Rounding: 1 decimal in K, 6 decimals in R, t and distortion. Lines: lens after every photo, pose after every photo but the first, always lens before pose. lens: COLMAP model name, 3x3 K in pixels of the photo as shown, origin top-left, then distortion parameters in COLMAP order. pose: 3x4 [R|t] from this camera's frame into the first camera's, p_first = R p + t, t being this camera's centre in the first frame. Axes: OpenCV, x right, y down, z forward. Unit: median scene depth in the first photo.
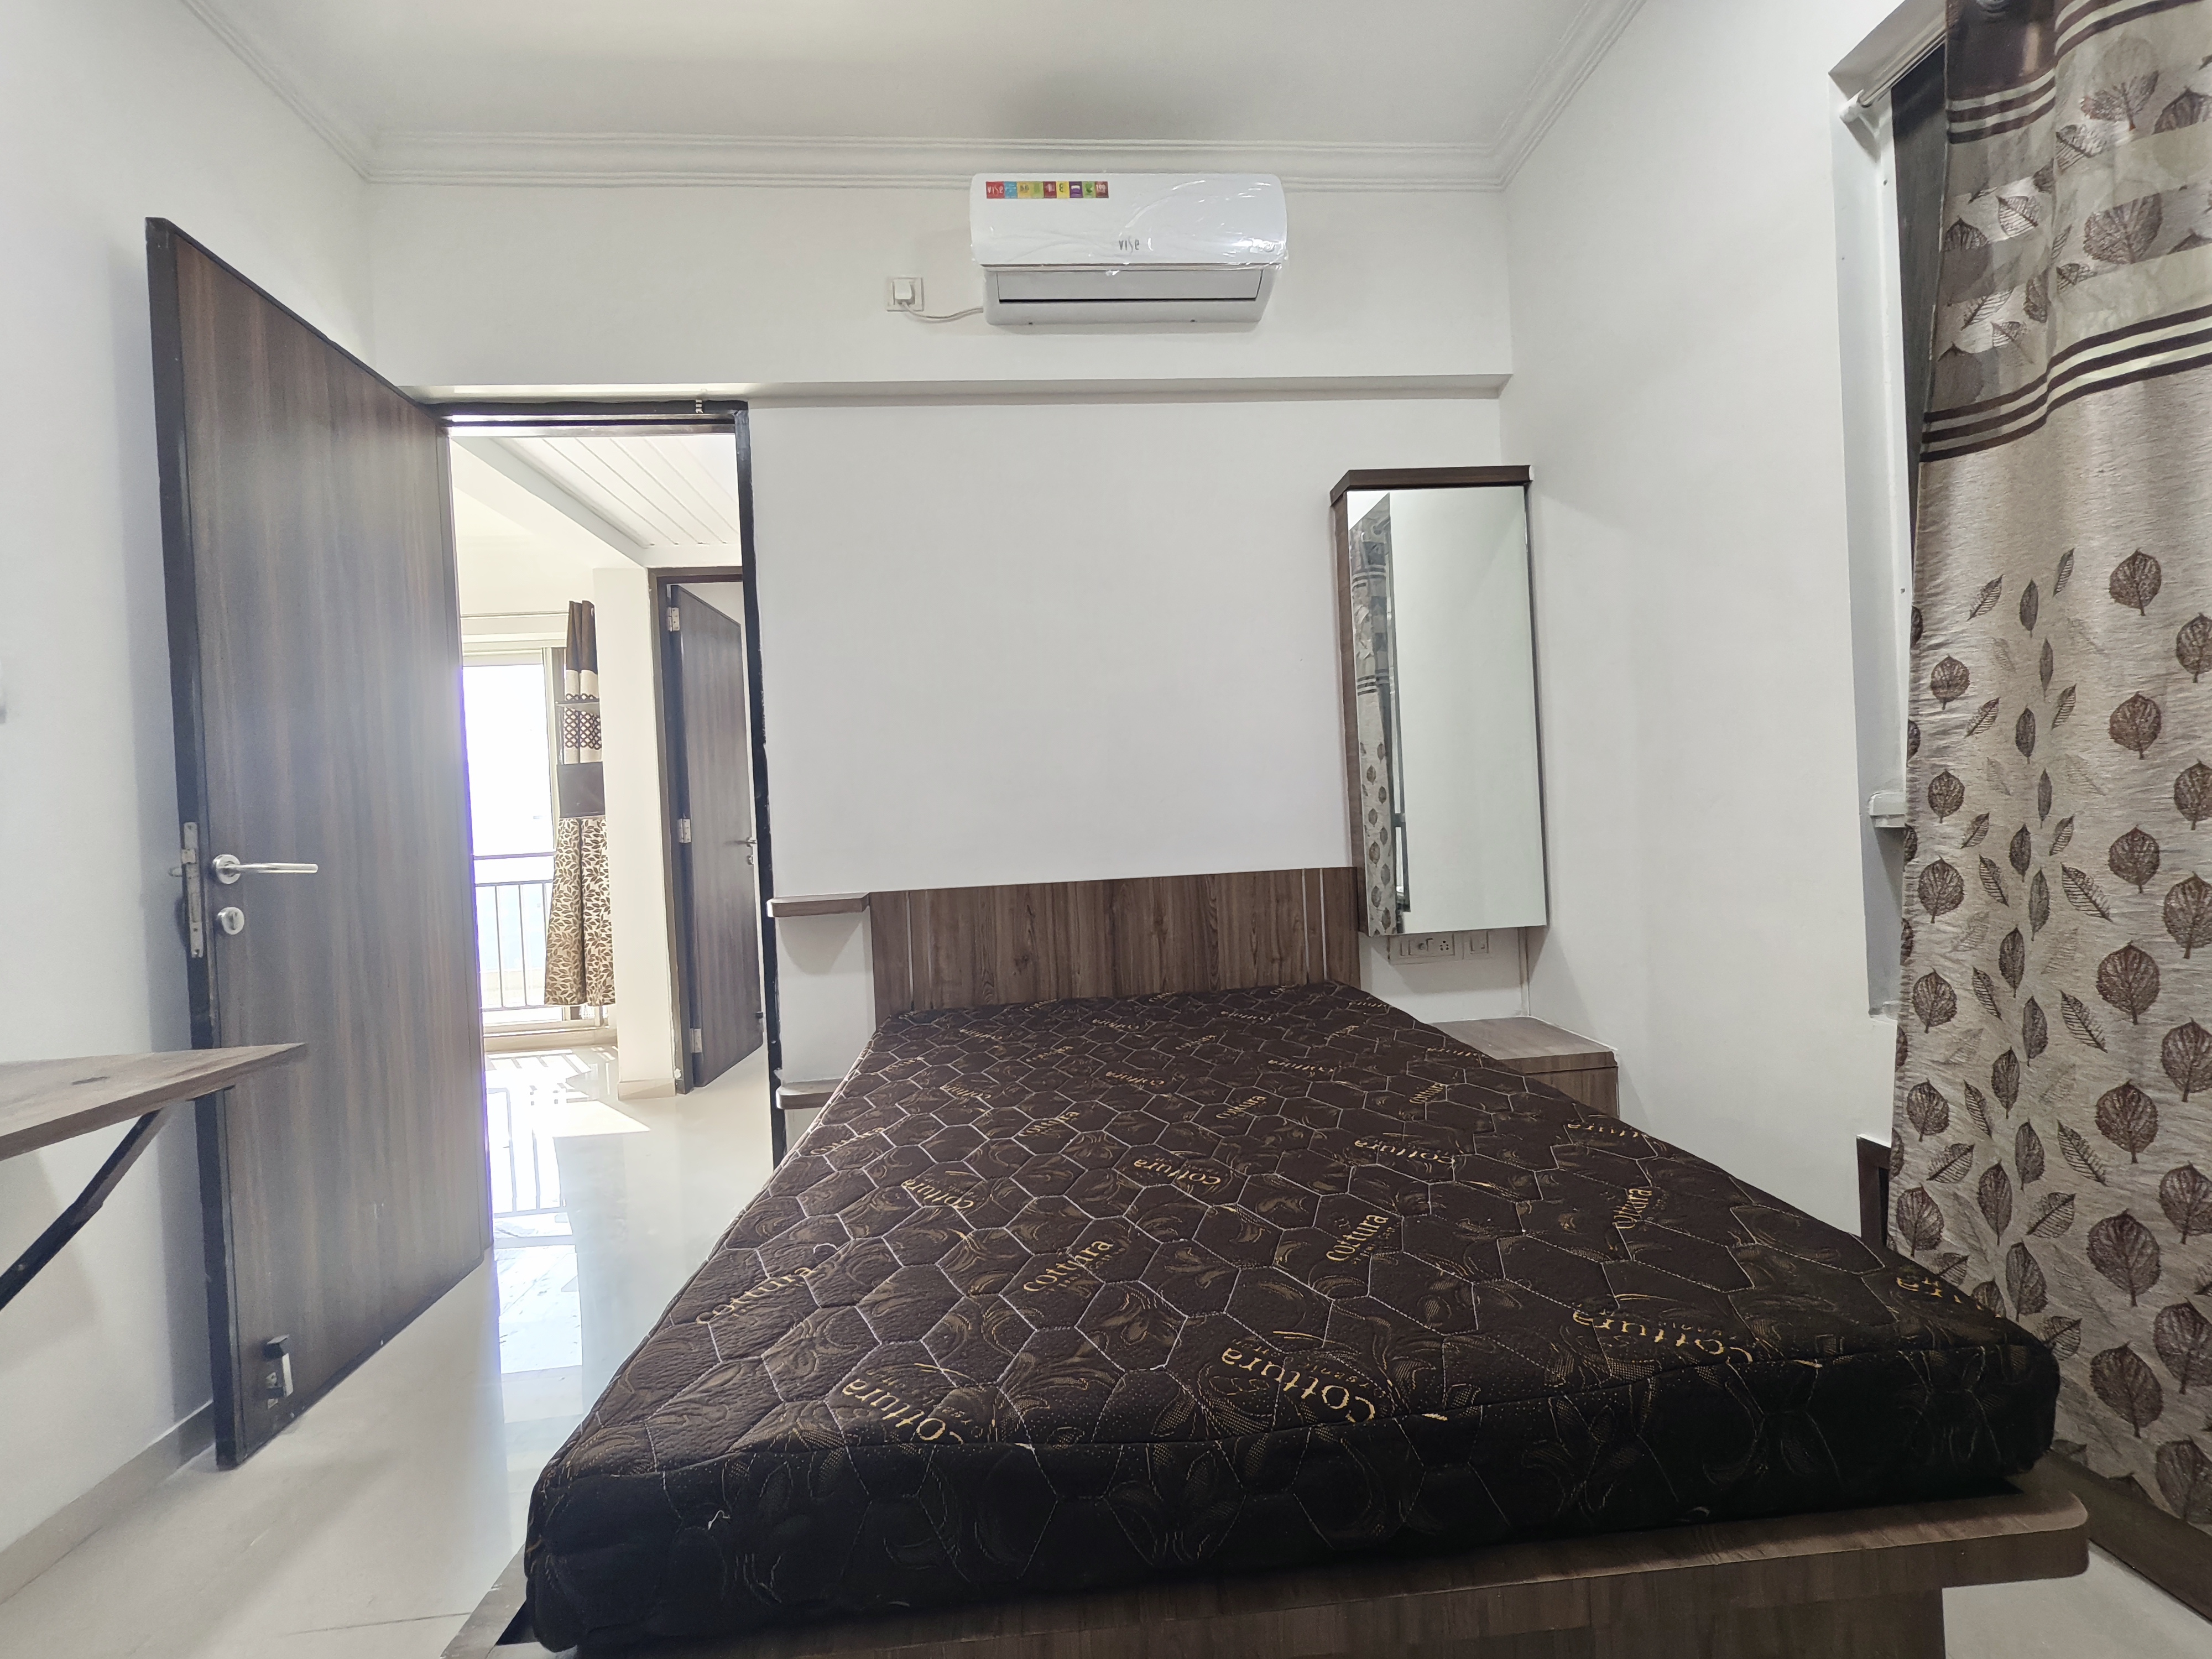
lens RADIAL K [[918.8, 0, 1103.5], [0, 918.8, 839.3], [0, 0, 1]] dist [0.000569, 0.000684]
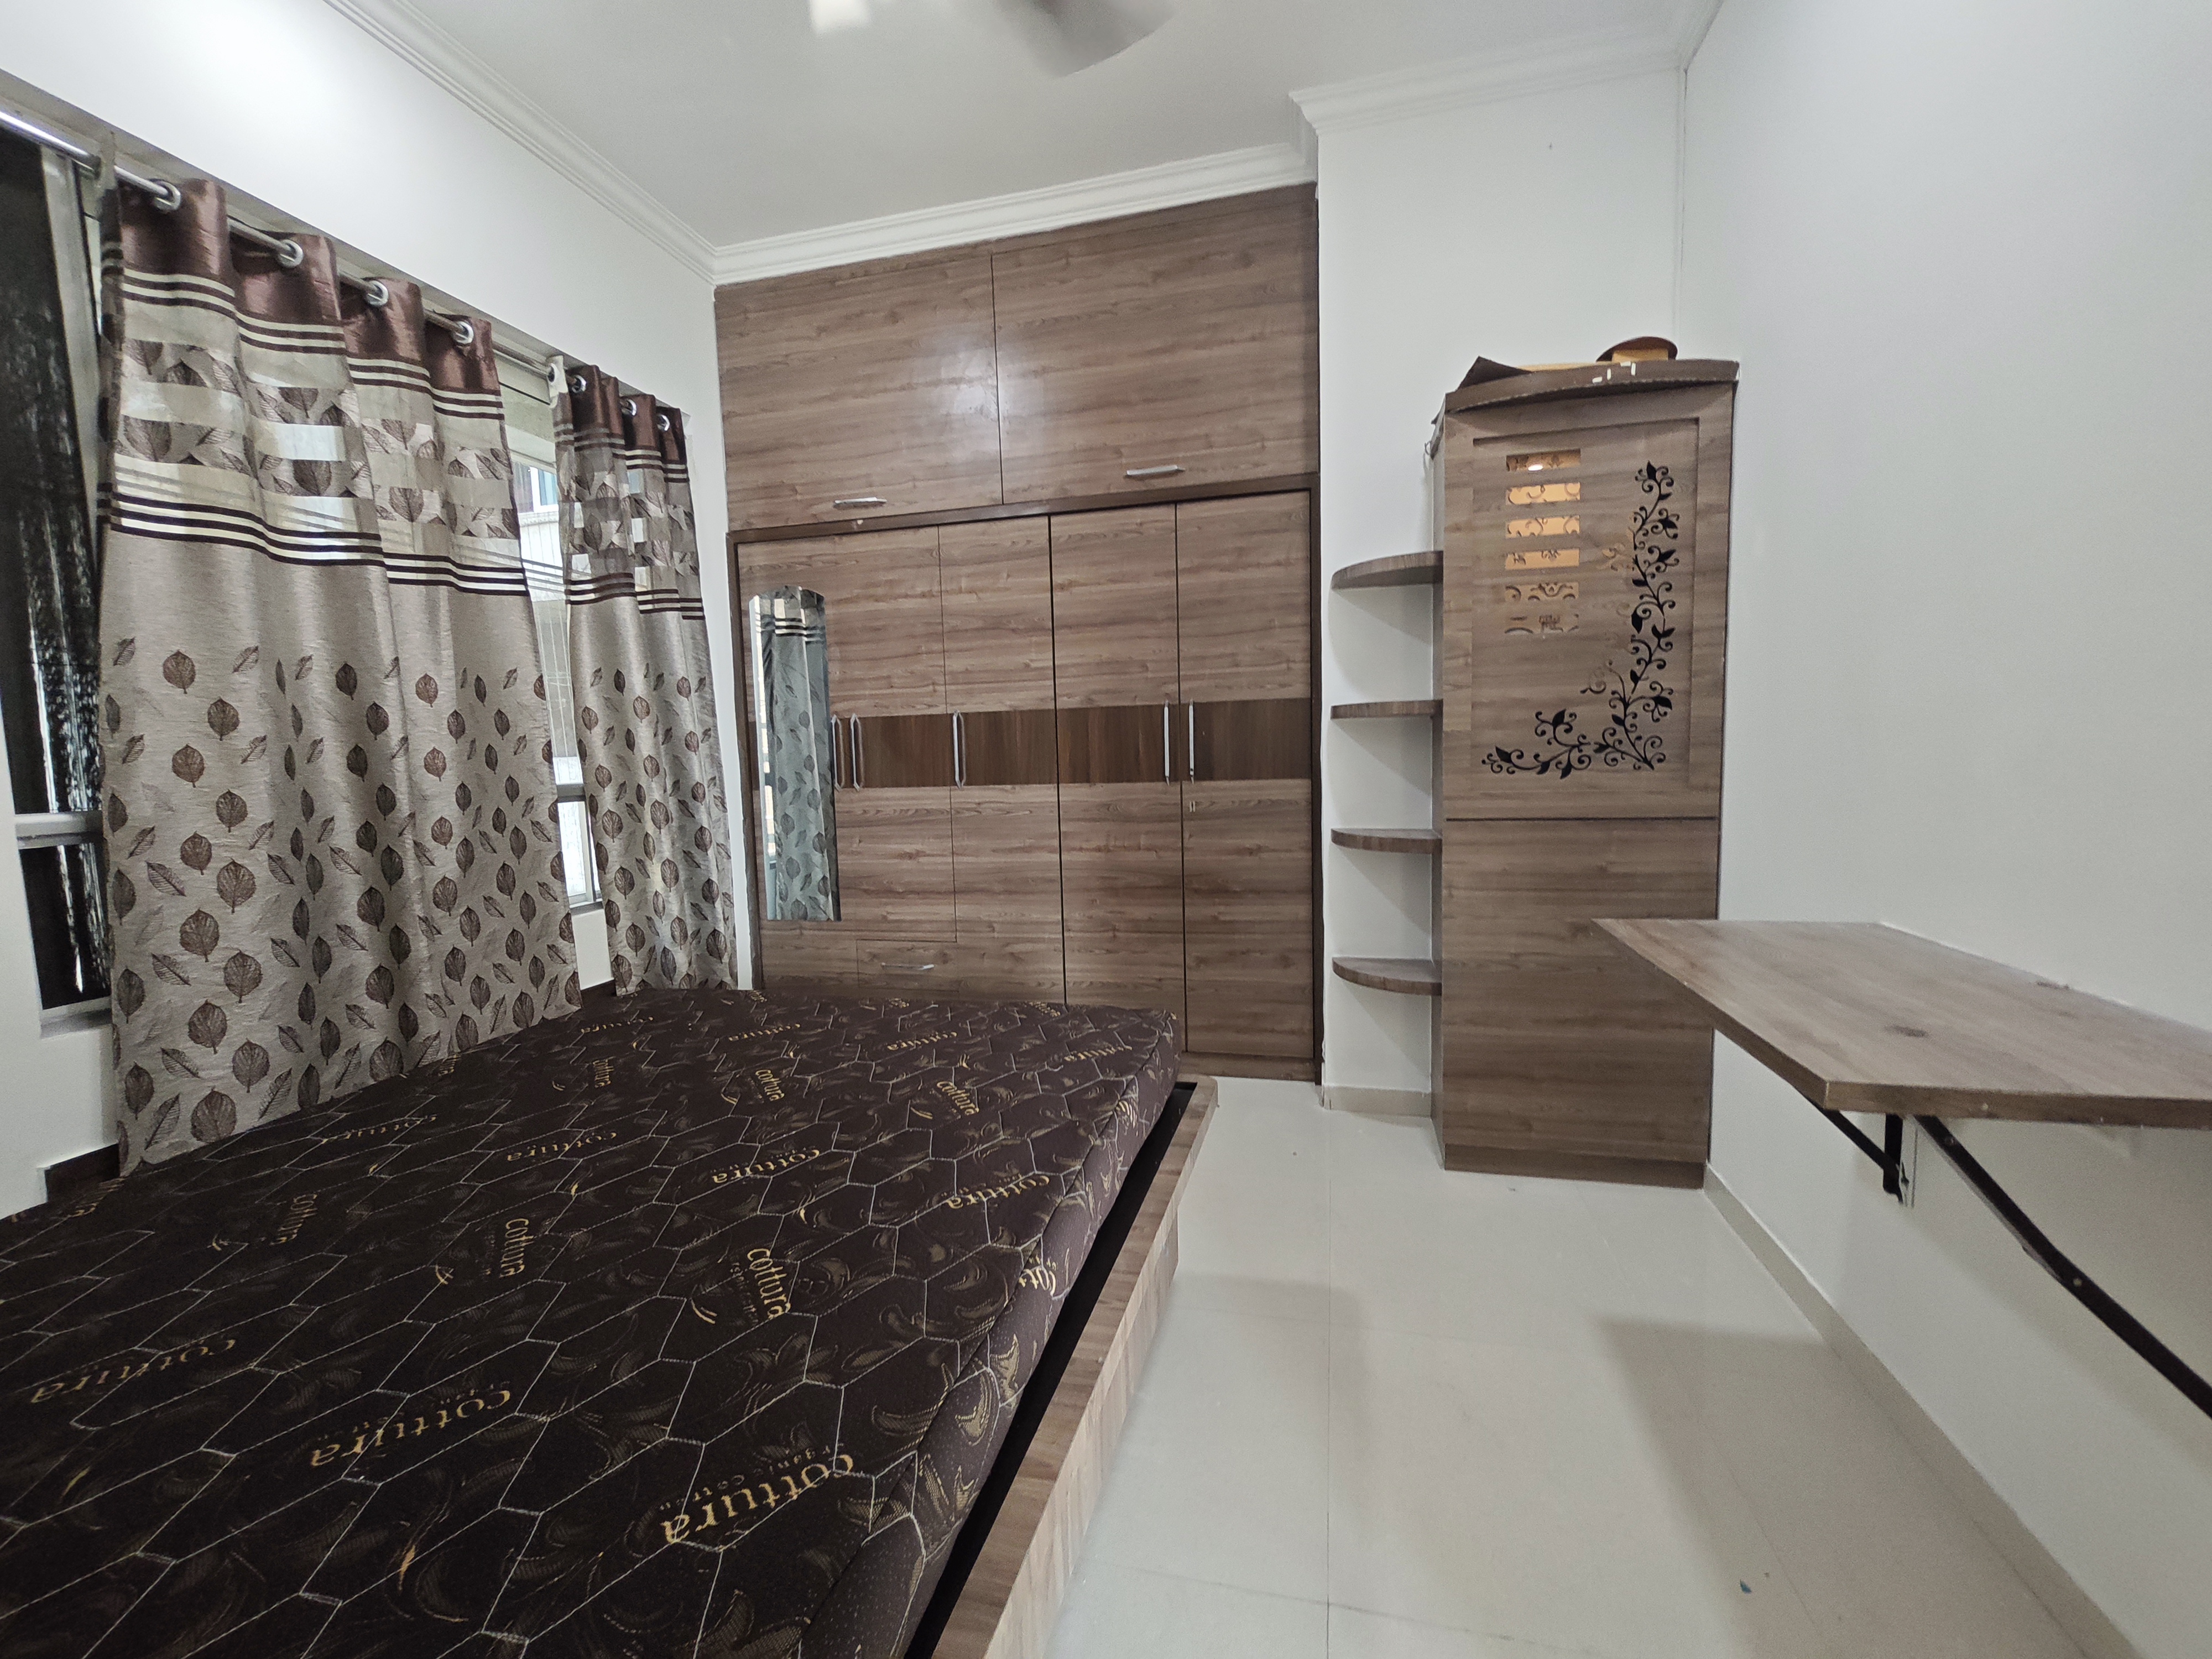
lens RADIAL K [[918.8, 0, 1110.2], [0, 918.8, 830.1], [0, 0, 1]] dist [0.000569, 0.000684]
pose [[-0.947252, 0.049023, 0.316718, -0.735278], [0.083558, 0.991830, 0.096387, -0.040196], [-0.309405, 0.117767, -0.943610, 1.962643]]
